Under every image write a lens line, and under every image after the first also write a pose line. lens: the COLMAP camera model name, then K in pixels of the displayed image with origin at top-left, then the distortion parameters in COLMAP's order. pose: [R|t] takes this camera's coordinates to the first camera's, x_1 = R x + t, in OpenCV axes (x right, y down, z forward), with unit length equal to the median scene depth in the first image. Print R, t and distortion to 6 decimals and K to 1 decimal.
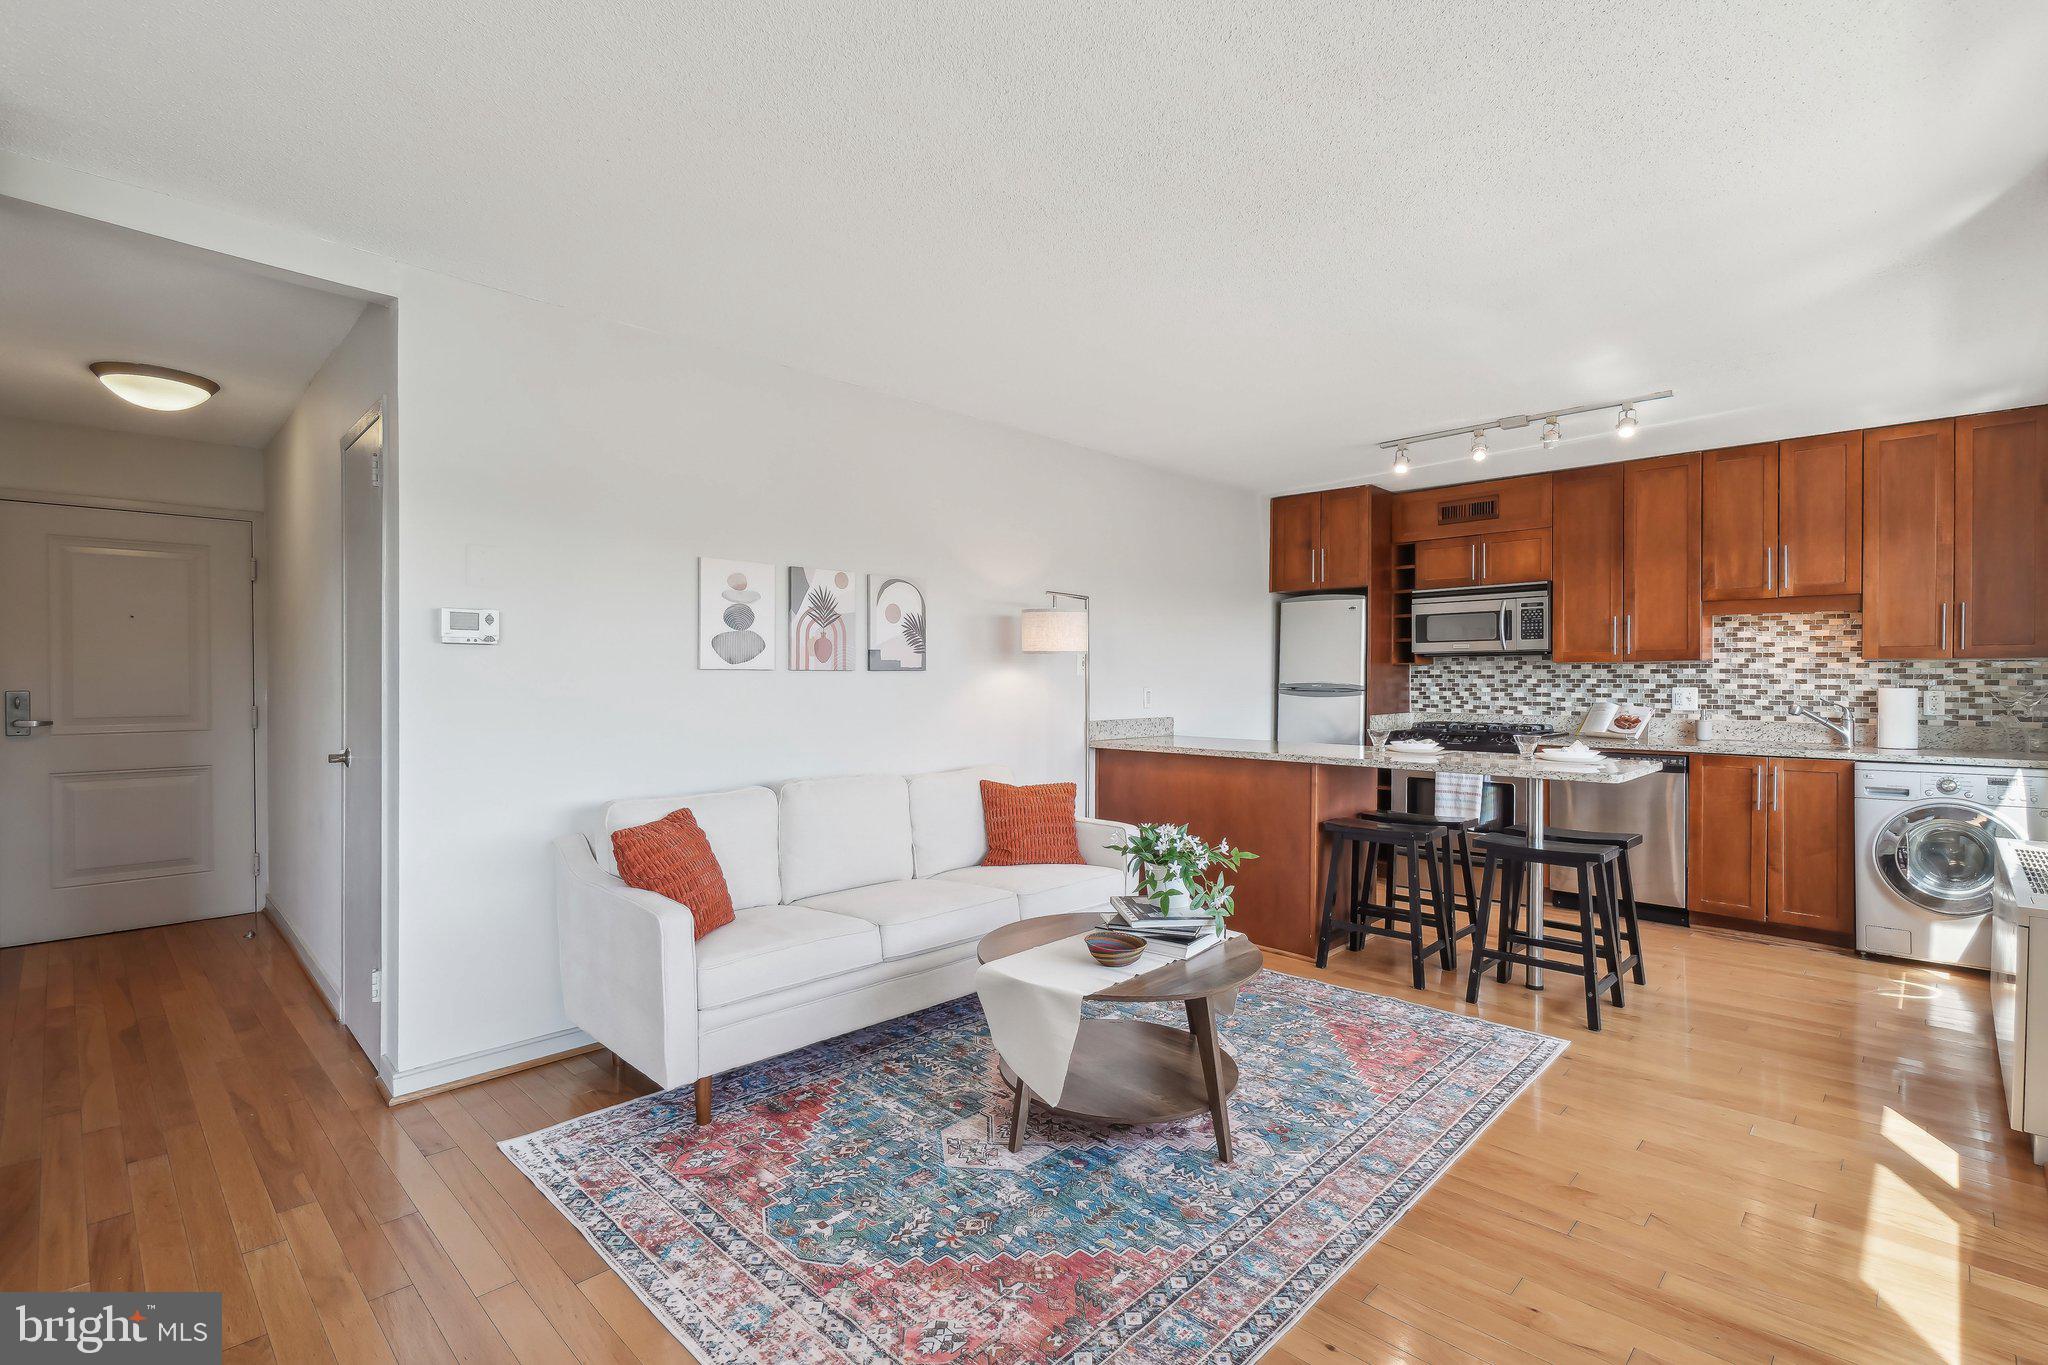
lens RADIAL K [[939.4, 0, 1015.8], [0, 939.4, 684.7], [0, 0, 1]] dist [0.001254, -0.000751]
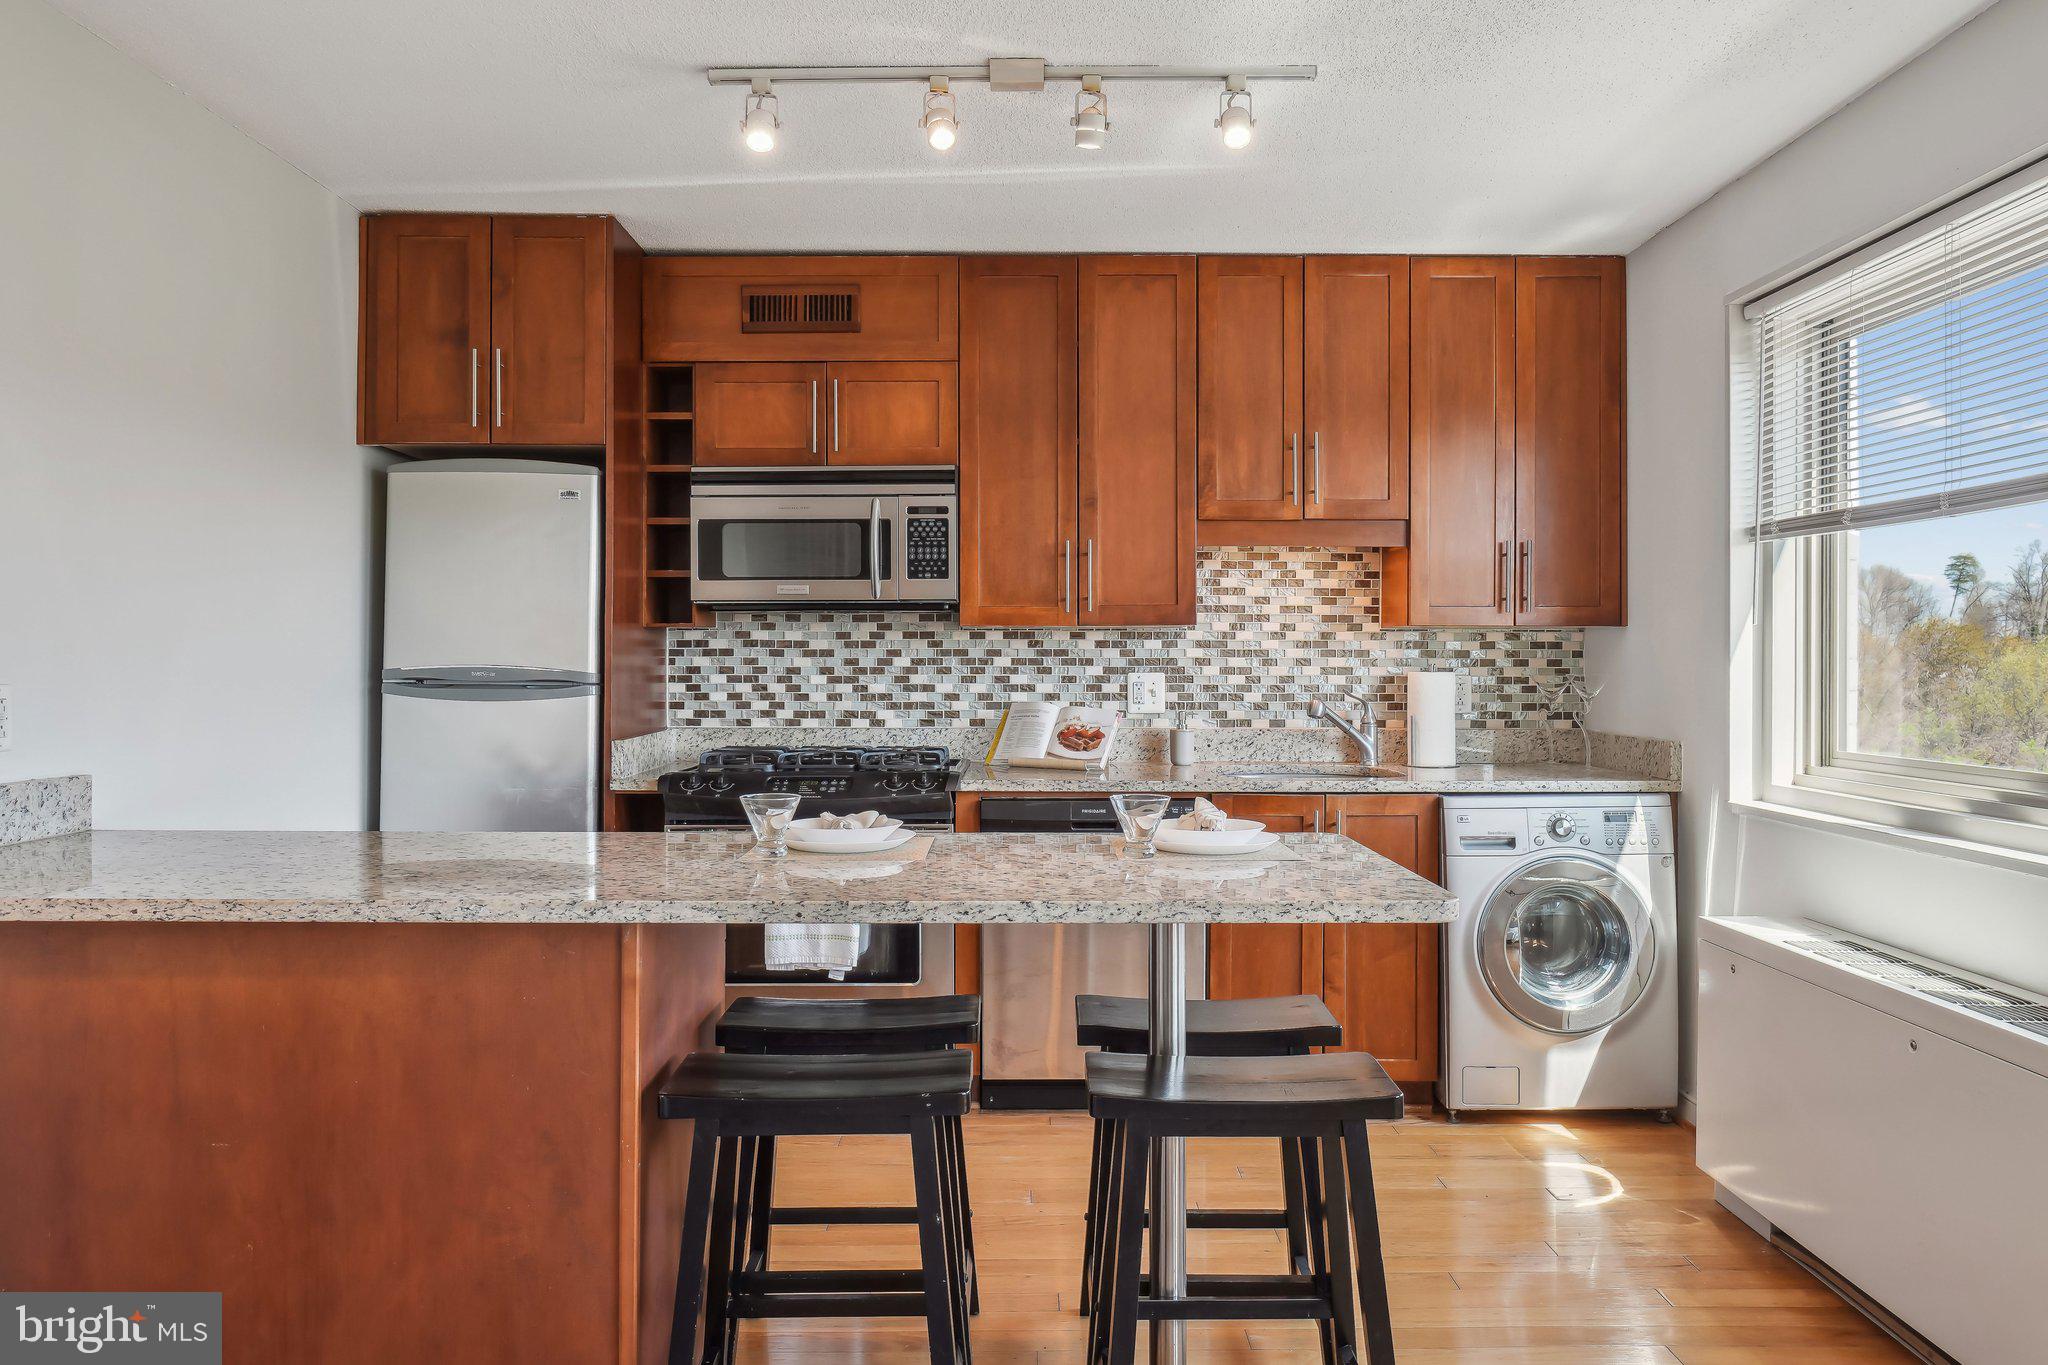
lens RADIAL K [[1420.7, 0, 1028.2], [0, 1420.7, 659.4], [0, 0, 1]] dist [0.001533, -0.001007]
pose [[0.711236, -0.001203, 0.702952, 0.061469], [0.004861, 0.999983, -0.003206, -0.002971], [-0.702936, 0.005698, 0.711230, 0.483727]]
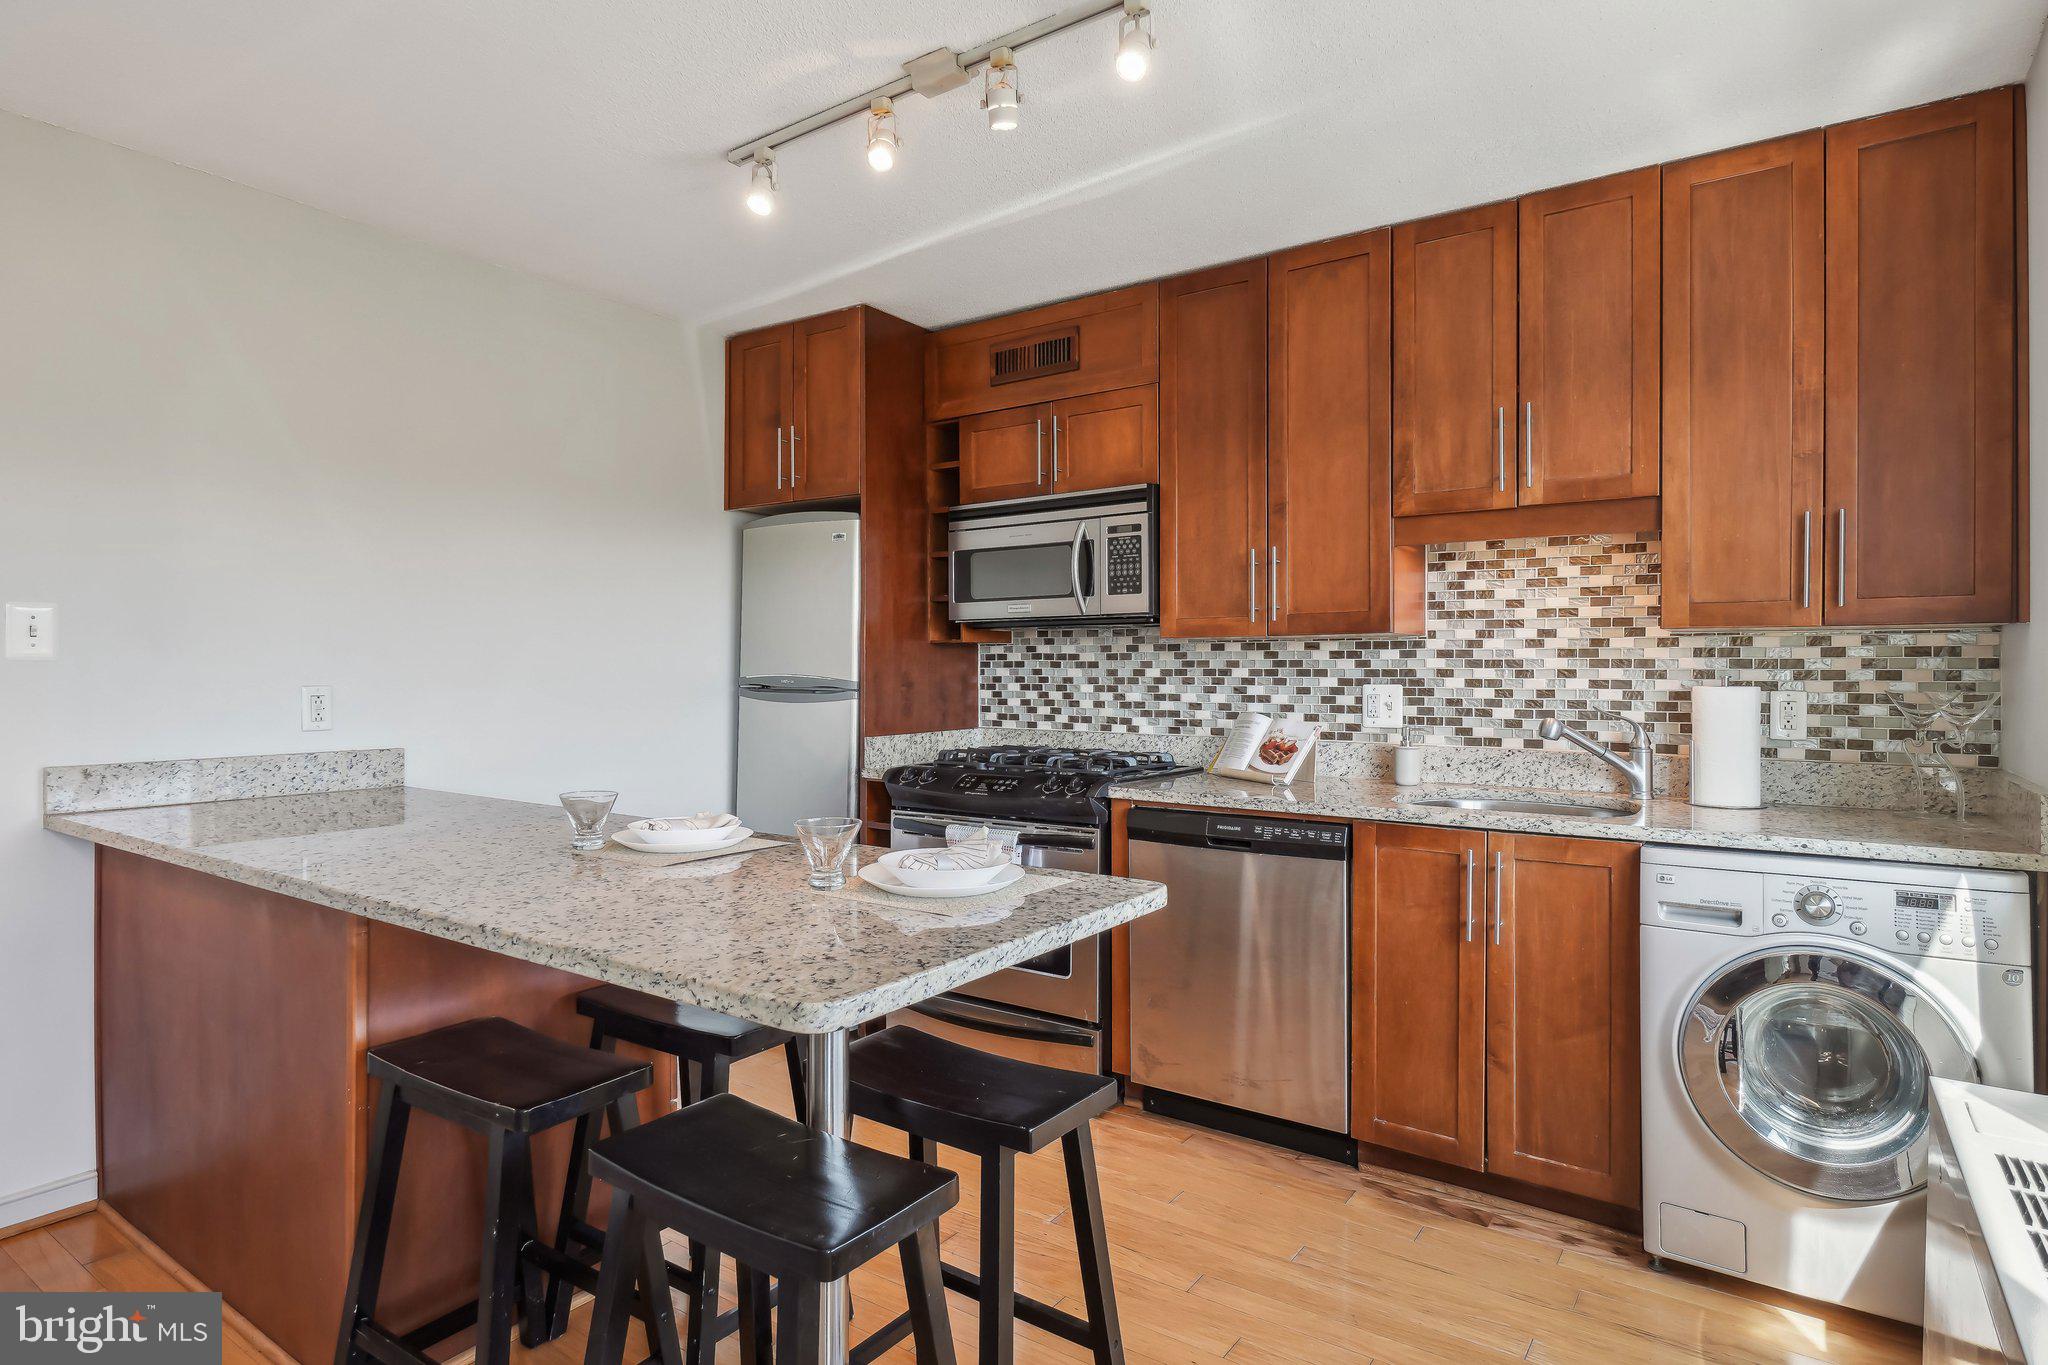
lens RADIAL K [[1097.2, 0, 1020.0], [0, 1097.2, 673.3], [0, 0, 1]] dist [0.002158, 0.000218]
pose [[0.986666, -0.000487, 0.162755, 0.448036], [0.001086, 0.999993, -0.003592, -0.001627], [-0.162752, 0.003721, 0.986660, 0.458523]]
